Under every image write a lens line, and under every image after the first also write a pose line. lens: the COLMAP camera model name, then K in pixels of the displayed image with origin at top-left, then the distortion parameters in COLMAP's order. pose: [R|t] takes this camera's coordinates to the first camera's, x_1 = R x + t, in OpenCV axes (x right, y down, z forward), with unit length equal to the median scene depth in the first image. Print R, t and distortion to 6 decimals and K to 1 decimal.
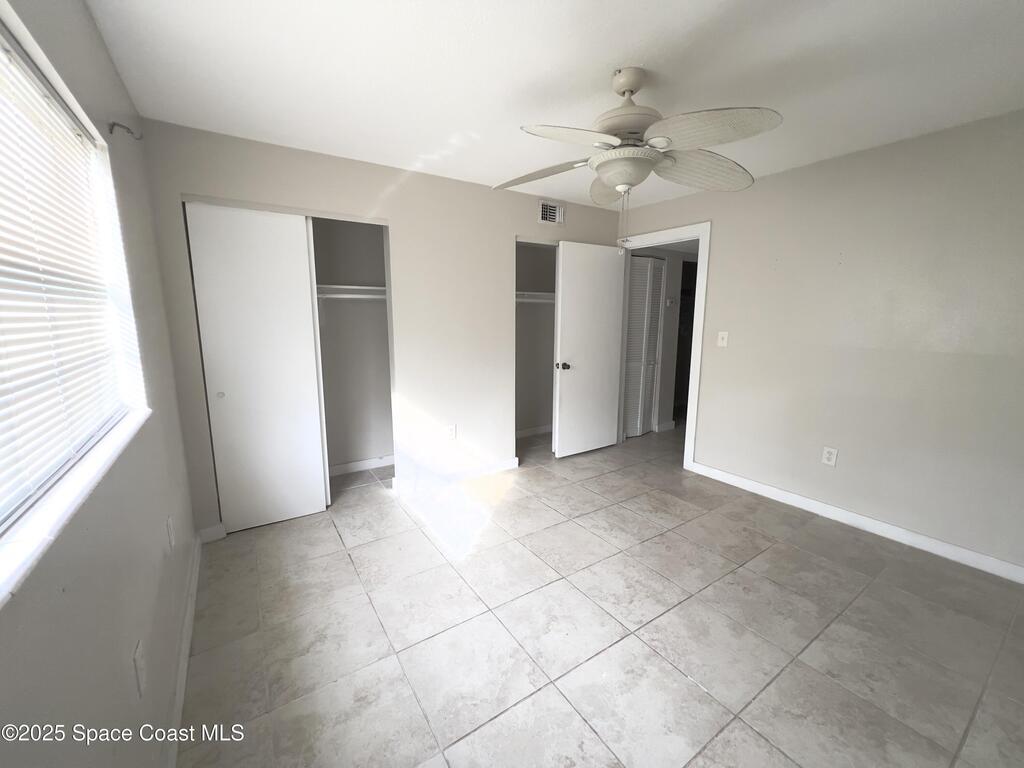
lens RADIAL K [[409.1, 0, 507.8], [0, 409.1, 377.6], [0, 0, 1]] dist [-0.000814, -0.000292]
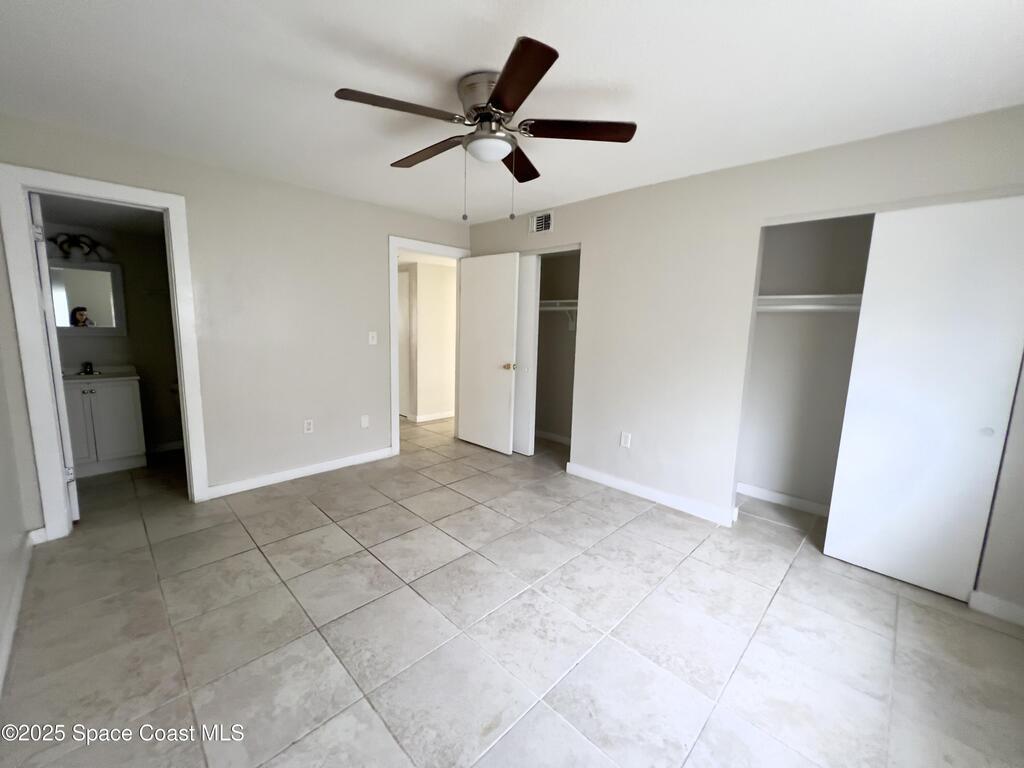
lens RADIAL K [[409.1, 0, 505.1], [0, 409.1, 385.0], [0, 0, 1]] dist [-0.000814, -0.000292]
pose [[0.204643, 0.158334, -0.965946, 0.652873], [-0.175806, 0.976729, 0.122855, -0.065113], [0.962919, 0.144678, 0.227716, 0.418263]]
